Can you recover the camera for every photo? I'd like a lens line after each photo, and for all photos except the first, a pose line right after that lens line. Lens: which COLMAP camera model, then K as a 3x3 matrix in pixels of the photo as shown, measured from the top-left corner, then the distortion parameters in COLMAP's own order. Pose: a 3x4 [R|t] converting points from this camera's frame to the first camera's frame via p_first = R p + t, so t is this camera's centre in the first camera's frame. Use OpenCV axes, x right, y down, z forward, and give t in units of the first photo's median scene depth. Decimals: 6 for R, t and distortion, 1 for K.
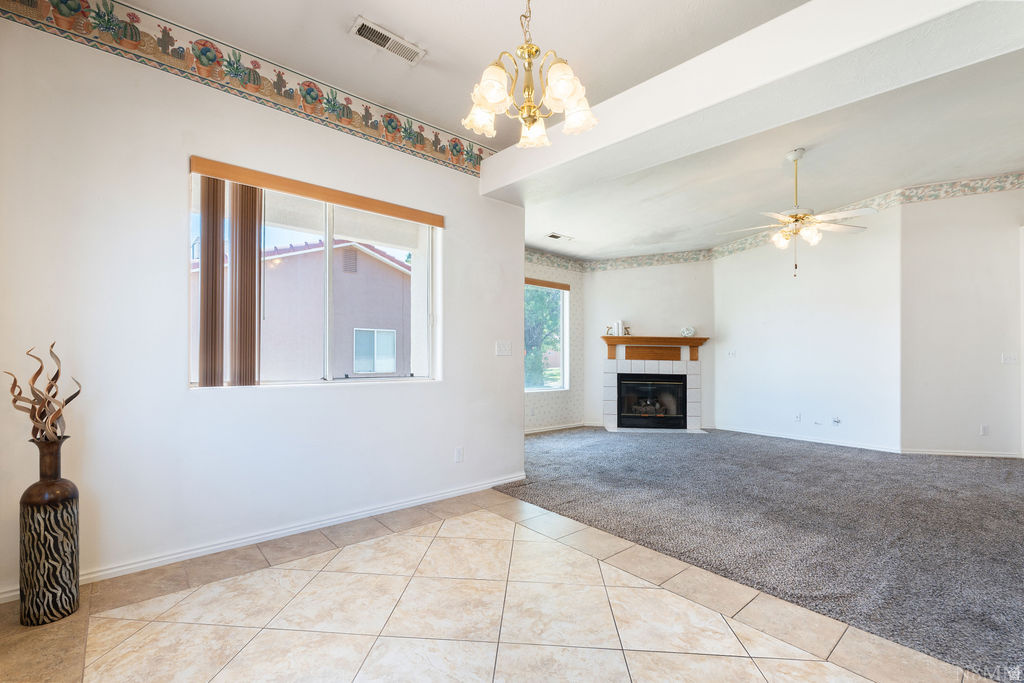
lens RADIAL K [[456.3, 0, 508.2], [0, 456.3, 336.5], [0, 0, 1]] dist [-0.000787, 0.000708]
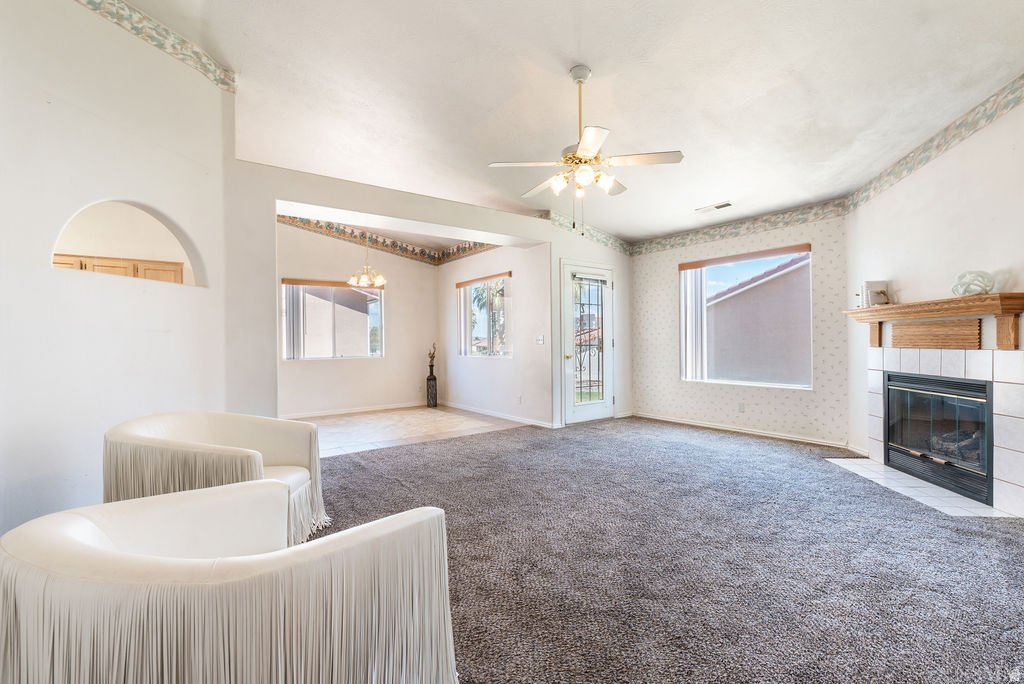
lens RADIAL K [[456.3, 0, 512.6], [0, 456.3, 338.5], [0, 0, 1]] dist [-0.000787, 0.000708]
pose [[-0.091413, -0.027610, -0.995430, 0.890543], [0.042200, 0.998610, -0.031574, 0.038519], [0.994919, -0.044893, -0.090120, 0.603314]]
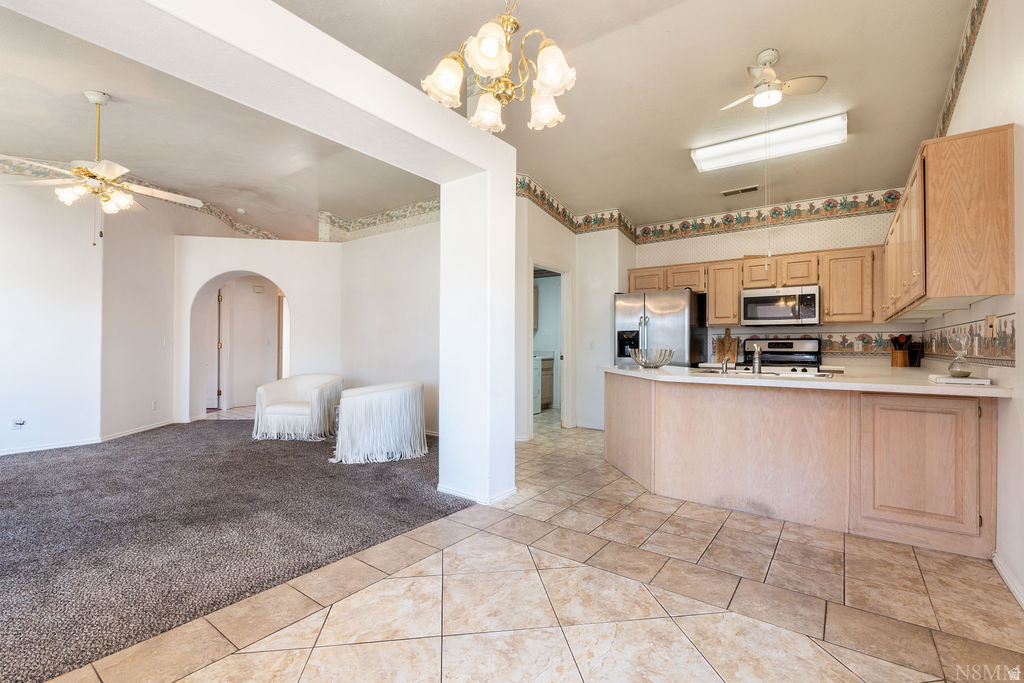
lens RADIAL K [[456.3, 0, 509.1], [0, 456.3, 338.0], [0, 0, 1]] dist [-0.000787, 0.000708]
pose [[-0.212229, -0.001591, 0.977219, -0.200741], [-0.041245, 0.999122, -0.007331, 0.005369], [-0.976349, -0.041861, -0.212108, 0.283276]]
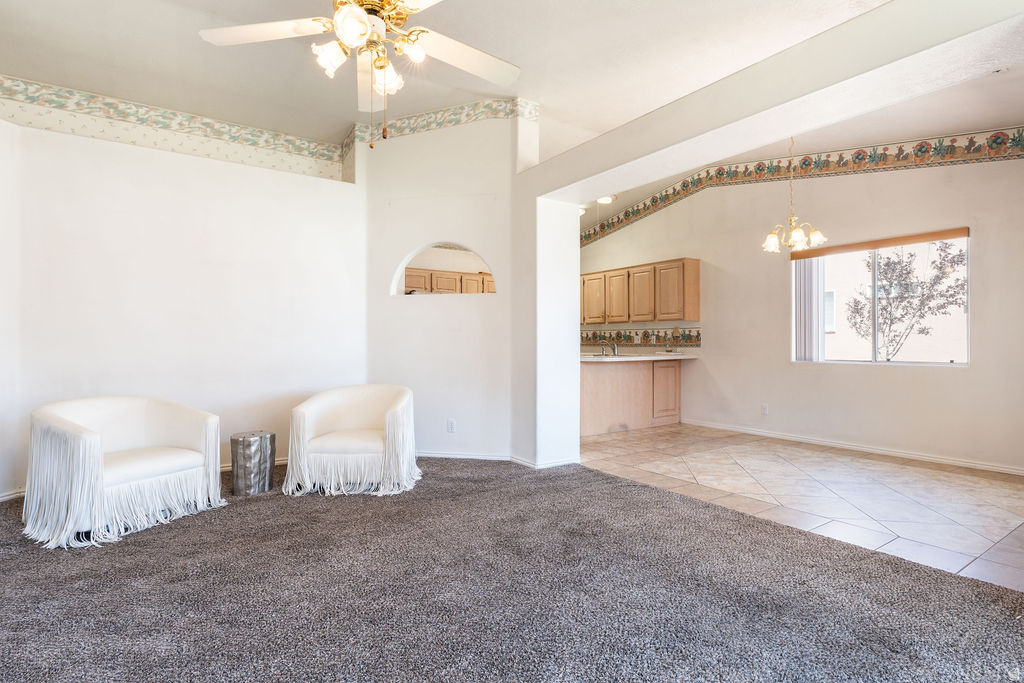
lens RADIAL K [[522.4, 0, 515.4], [0, 522.4, 336.4], [0, 0, 1]] dist [0.003492, 0.000413]
pose [[-0.993361, -0.016435, 0.113858, 0.282522], [-0.021072, 0.998992, -0.039640, 0.036095], [-0.113092, -0.041776, -0.992706, 0.928702]]
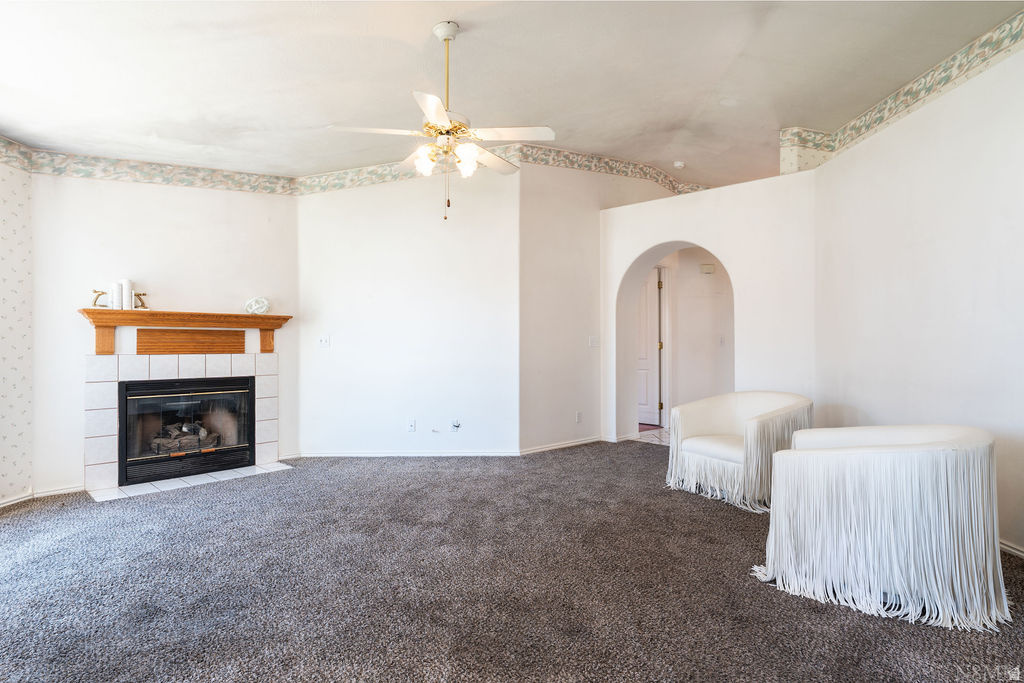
lens RADIAL K [[546.4, 0, 517.4], [0, 546.4, 335.0], [0, 0, 1]] dist [-0.003079, -0.002565]
pose [[0.654553, -0.005750, 0.755995, 0.070602], [-0.013775, 0.999714, 0.019530, 0.009773], [-0.755891, -0.023197, 0.654287, 0.263766]]
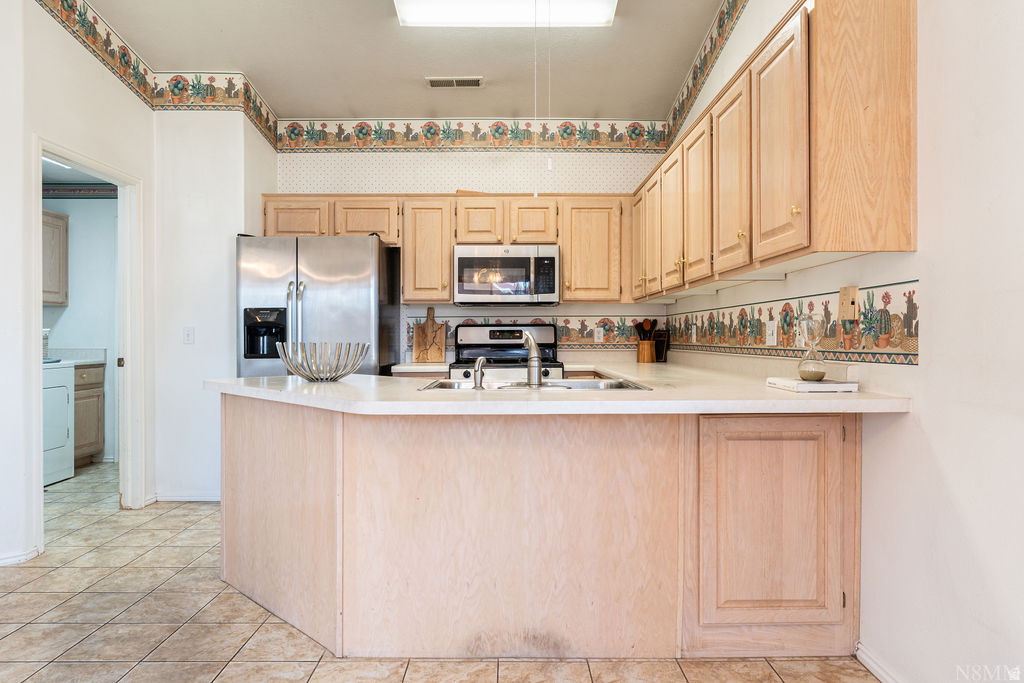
lens RADIAL K [[657.7, 0, 511.1], [0, 657.7, 337.8], [0, 0, 1]] dist [-0.003381, 0.000626]
pose [[-0.752795, -0.015507, 0.658073, -0.019533], [-0.032689, 0.999370, -0.013845, 0.006710], [-0.657443, -0.031935, -0.752827, 0.211050]]
